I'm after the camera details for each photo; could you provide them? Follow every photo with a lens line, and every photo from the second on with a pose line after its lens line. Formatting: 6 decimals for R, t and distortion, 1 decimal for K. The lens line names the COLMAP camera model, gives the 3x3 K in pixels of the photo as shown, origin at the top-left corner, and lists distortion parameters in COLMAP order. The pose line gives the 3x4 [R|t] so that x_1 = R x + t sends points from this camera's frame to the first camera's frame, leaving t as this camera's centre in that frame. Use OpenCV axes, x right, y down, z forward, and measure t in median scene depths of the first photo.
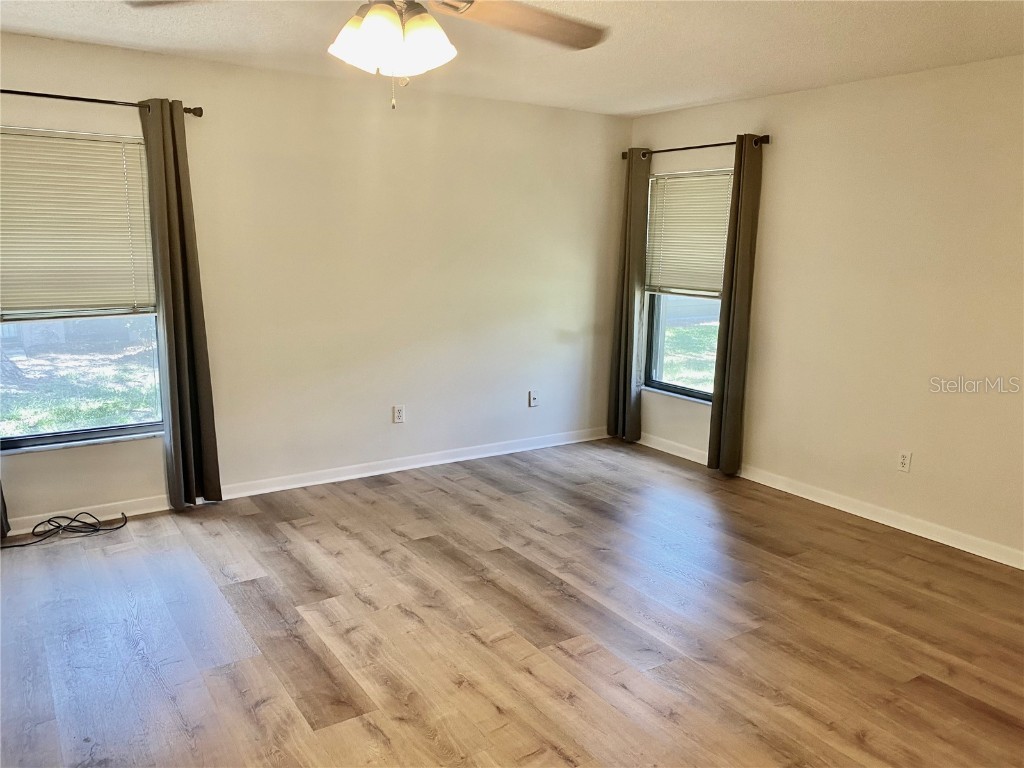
lens RADIAL K [[789.9, 0, 502.6], [0, 789.9, 377.3], [0, 0, 1]] dist [0.050223, -0.067707]
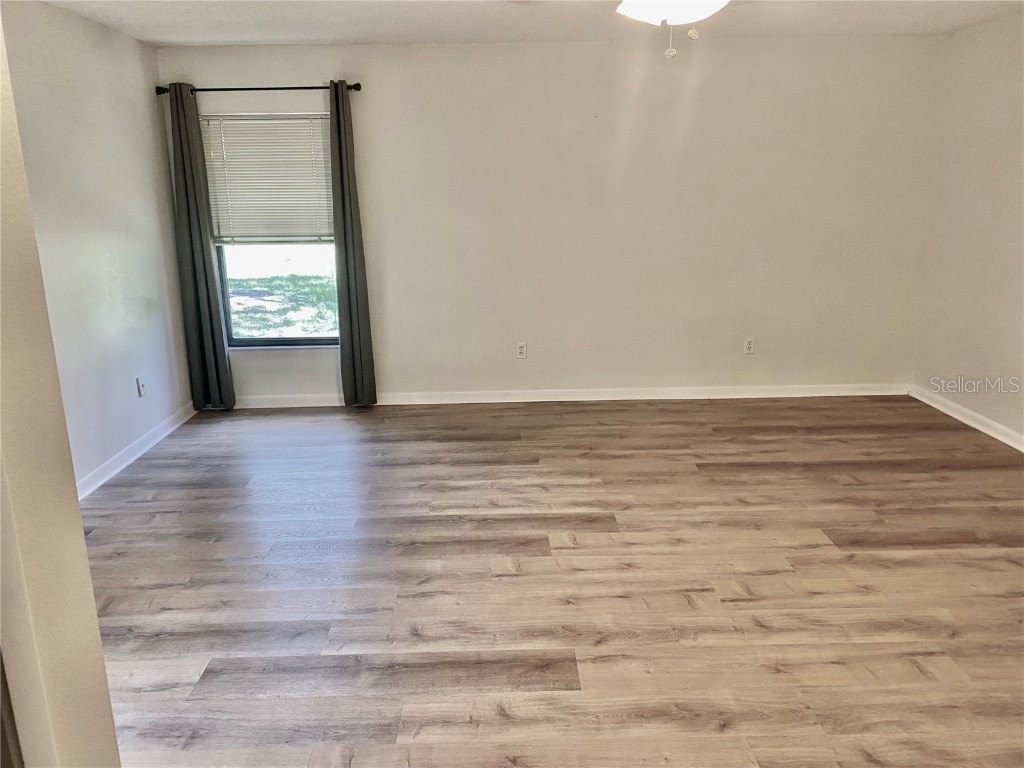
lens RADIAL K [[789.9, 0, 509.0], [0, 789.9, 380.8], [0, 0, 1]] dist [0.050223, -0.067707]
pose [[0.542195, -0.233035, 0.807291, -0.639727], [0.179894, 0.970688, 0.159381, -0.063576], [-0.820770, 0.058812, 0.568224, 0.319324]]
